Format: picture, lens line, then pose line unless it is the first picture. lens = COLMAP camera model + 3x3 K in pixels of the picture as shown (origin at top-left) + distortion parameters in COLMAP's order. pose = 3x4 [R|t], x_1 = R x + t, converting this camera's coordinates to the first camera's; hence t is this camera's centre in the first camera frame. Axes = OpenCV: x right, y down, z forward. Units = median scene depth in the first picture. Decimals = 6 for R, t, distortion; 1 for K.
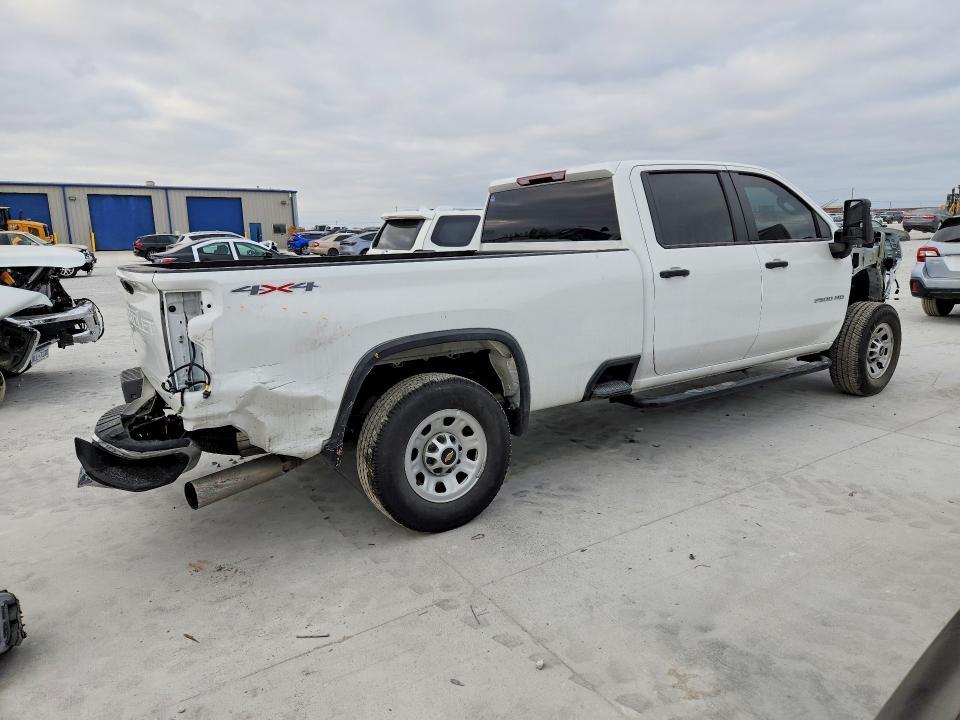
lens RADIAL K [[652.0, 0, 480.0], [0, 652.0, 360.0], [0, 0, 1]] dist [0.004883, -0.002714]
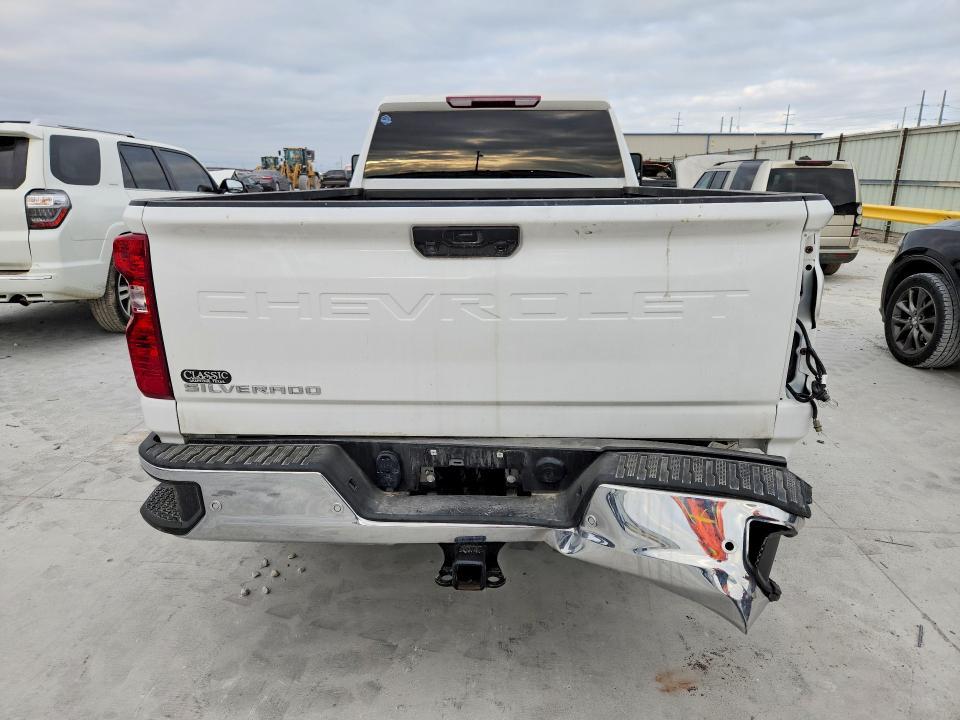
lens RADIAL K [[652.0, 0, 480.0], [0, 652.0, 360.0], [0, 0, 1]] dist [0.004883, -0.002714]
pose [[0.581838, -0.184404, 0.792124, -0.859960], [0.132308, 0.982444, 0.131525, -0.081354], [-0.802471, 0.028278, 0.596021, 0.682513]]
